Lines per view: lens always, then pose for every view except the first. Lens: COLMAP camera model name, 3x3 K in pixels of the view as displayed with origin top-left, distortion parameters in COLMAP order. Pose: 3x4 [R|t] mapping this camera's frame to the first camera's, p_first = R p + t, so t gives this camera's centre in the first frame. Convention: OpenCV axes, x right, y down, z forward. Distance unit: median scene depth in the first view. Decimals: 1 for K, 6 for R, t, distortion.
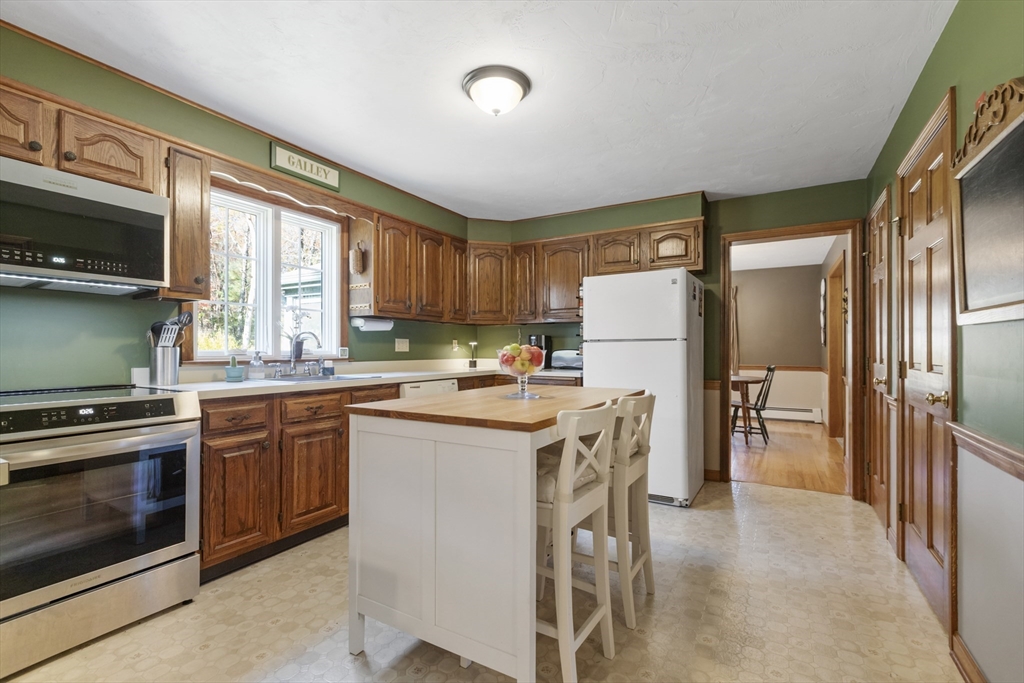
lens RADIAL K [[457.7, 0, 514.6], [0, 457.7, 347.9], [0, 0, 1]] dist [0.003084, -0.000682]
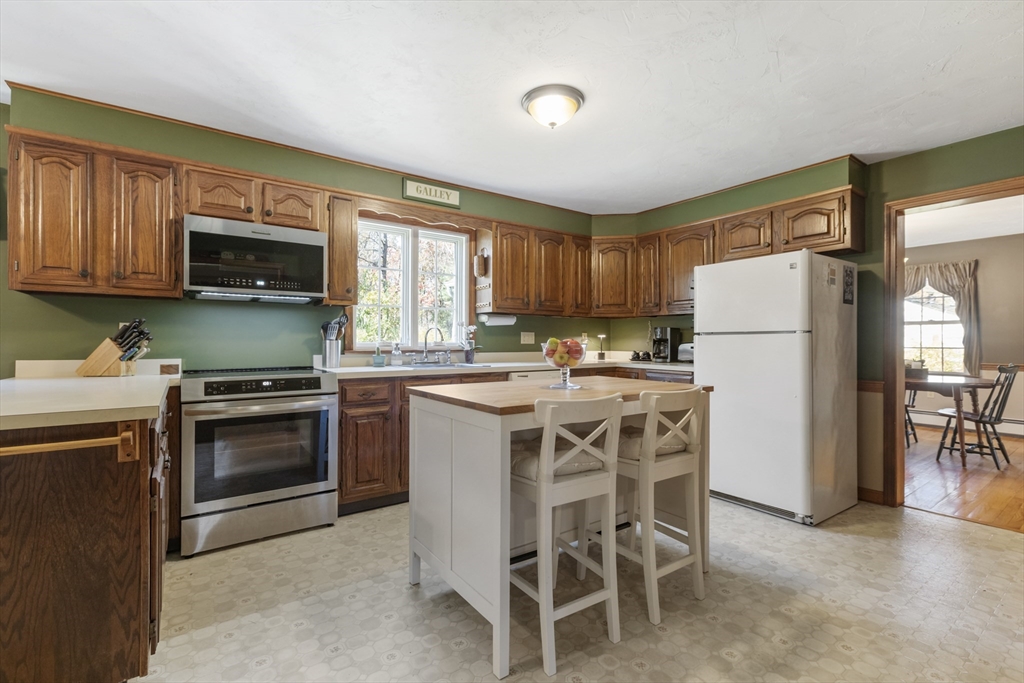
lens RADIAL K [[457.7, 0, 515.0], [0, 457.7, 338.8], [0, 0, 1]] dist [0.003084, -0.000682]
pose [[0.912585, 0.000559, -0.408887, 0.220266], [-0.000938, 0.999999, -0.000727, -0.004164], [0.408886, 0.001047, 0.912585, -0.019805]]
